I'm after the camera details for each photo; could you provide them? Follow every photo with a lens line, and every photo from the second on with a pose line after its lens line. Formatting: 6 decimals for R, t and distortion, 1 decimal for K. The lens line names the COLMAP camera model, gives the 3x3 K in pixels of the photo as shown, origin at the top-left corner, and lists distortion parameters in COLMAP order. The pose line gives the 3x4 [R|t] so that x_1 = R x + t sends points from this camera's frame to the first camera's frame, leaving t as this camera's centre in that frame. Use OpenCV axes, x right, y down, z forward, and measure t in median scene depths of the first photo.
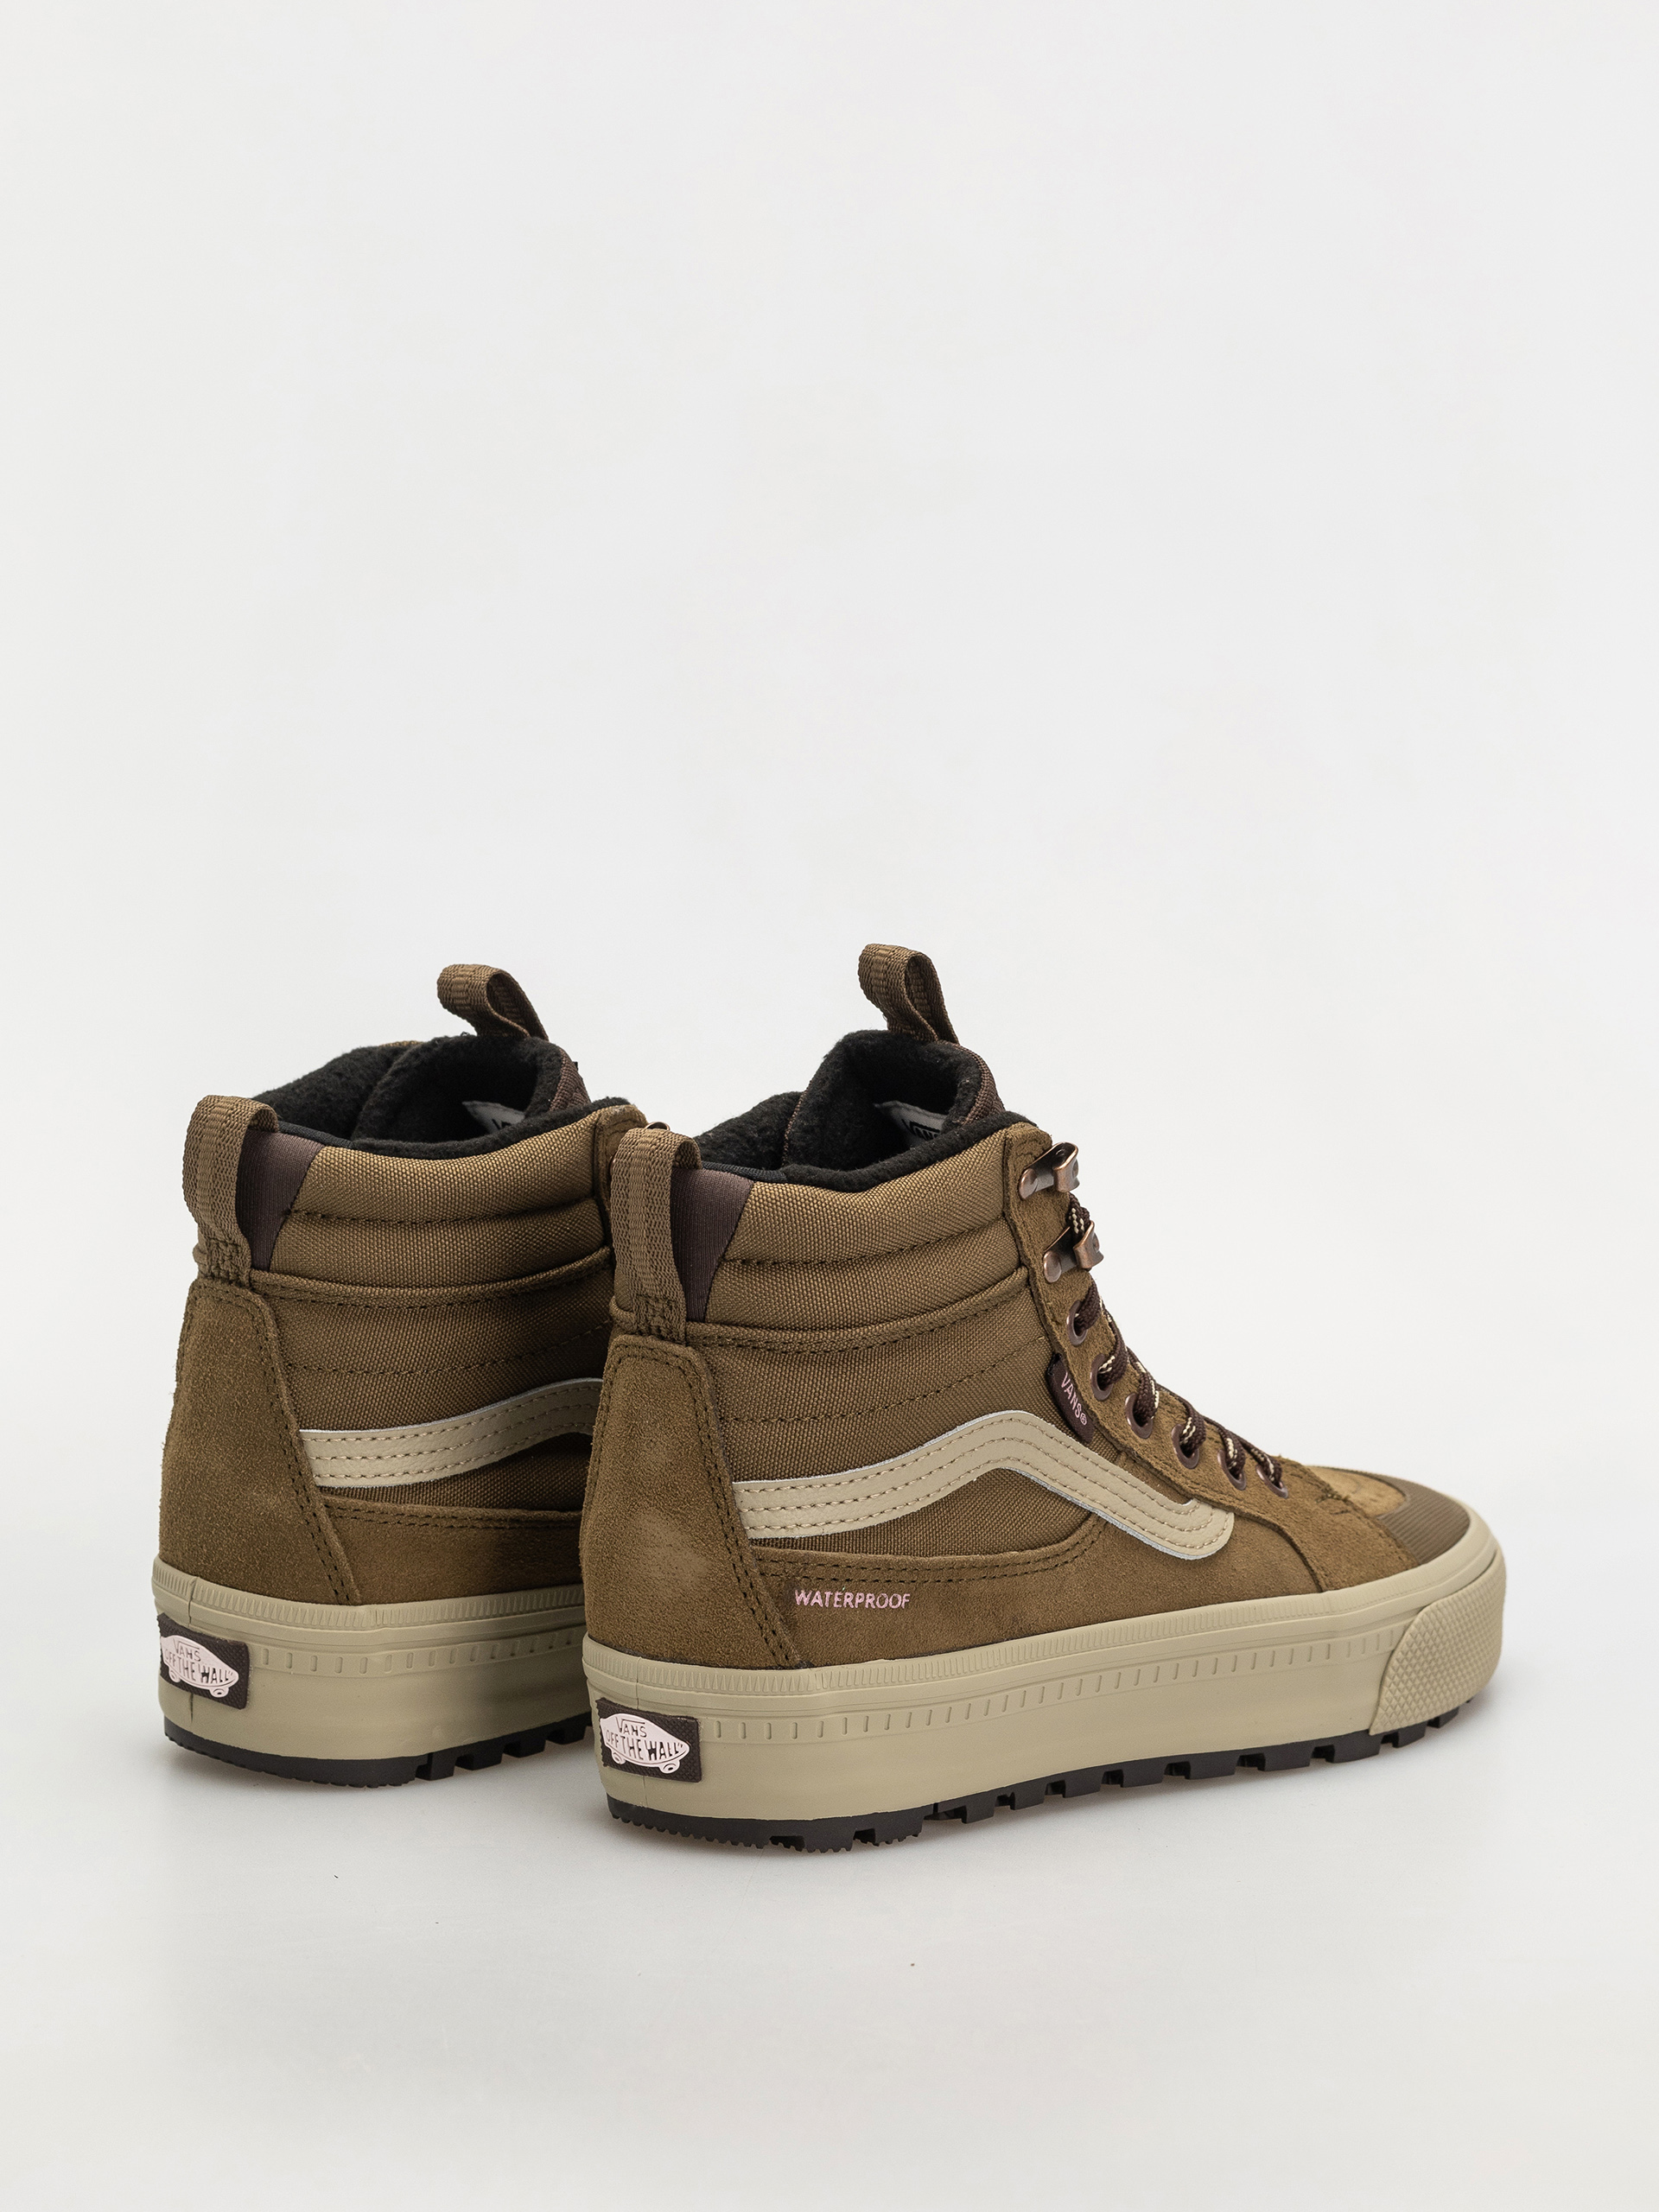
lens RADIAL K [[7187.3, 0, 829.5], [0, 7187.3, 1106.0], [0, 0, 1]] dist [0.015131, 0.544671]
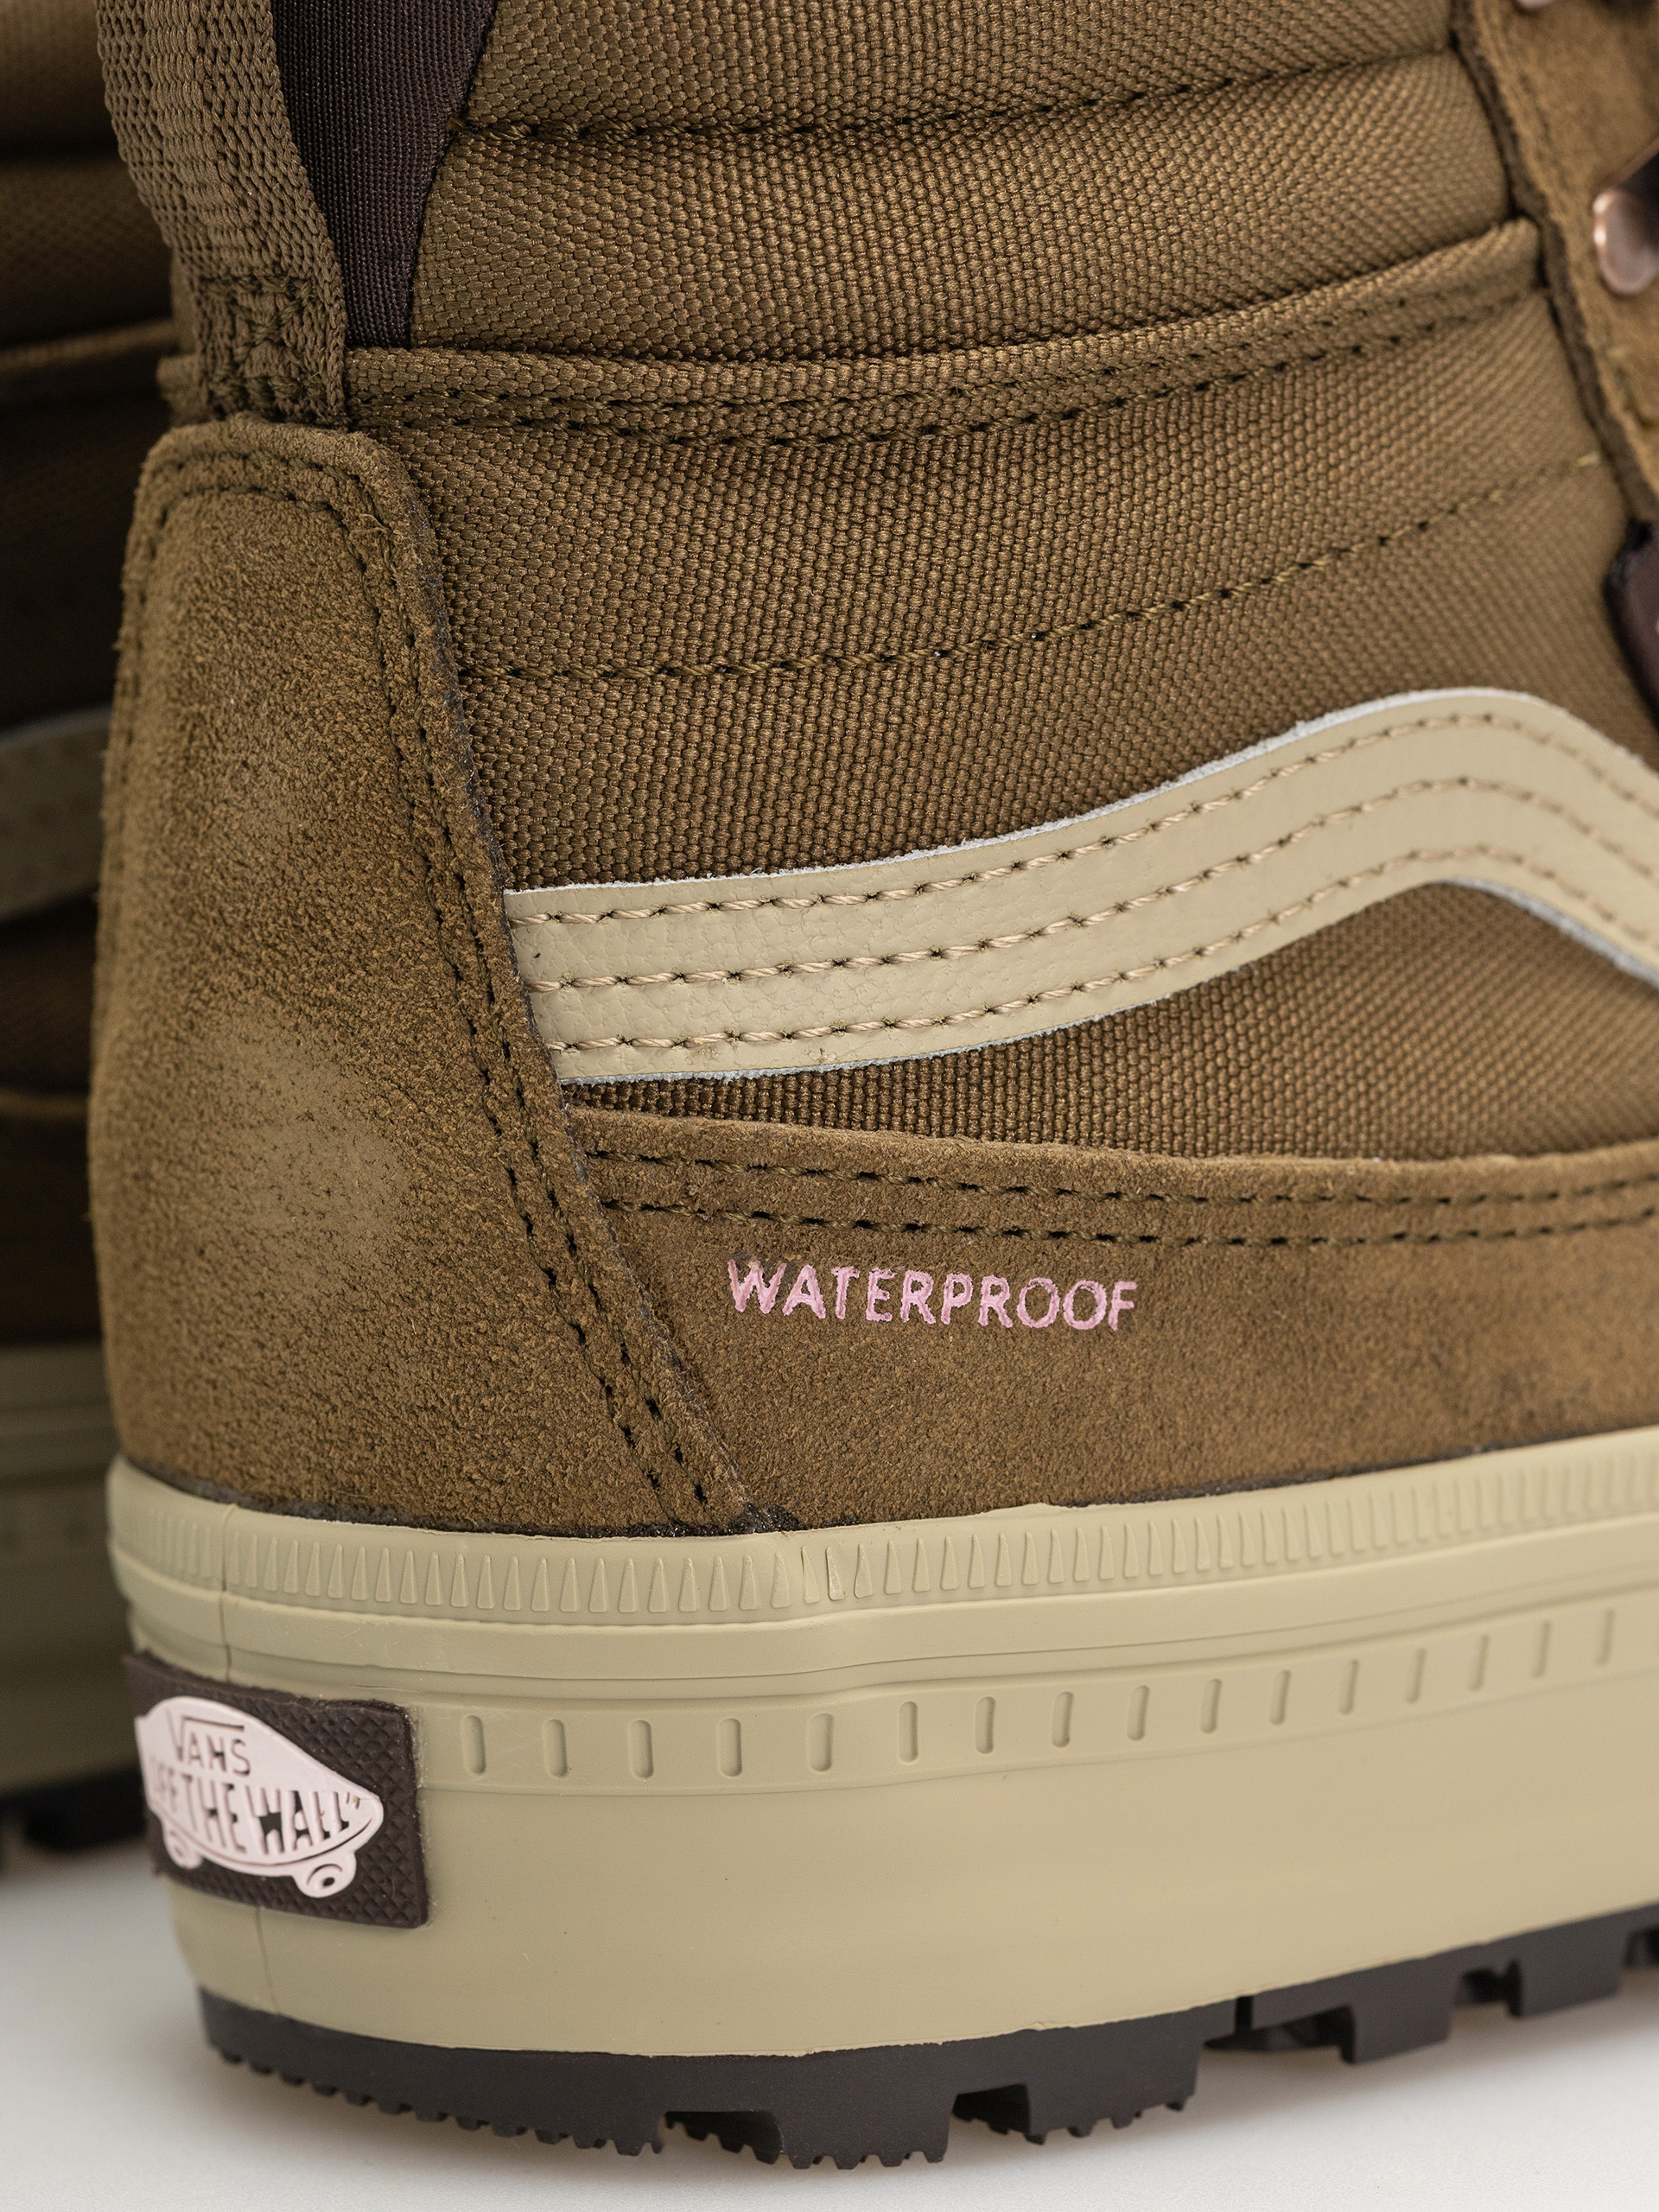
lens RADIAL K [[7187.3, 0, 829.5], [0, 7187.3, 1106.0], [0, 0, 1]] dist [0.015131, 0.544671]
pose [[0.994397, -0.014076, -0.104773, 0.029667], [0.011526, 0.999623, -0.024903, 0.068140], [0.105084, 0.023556, 0.994184, 0.709876]]
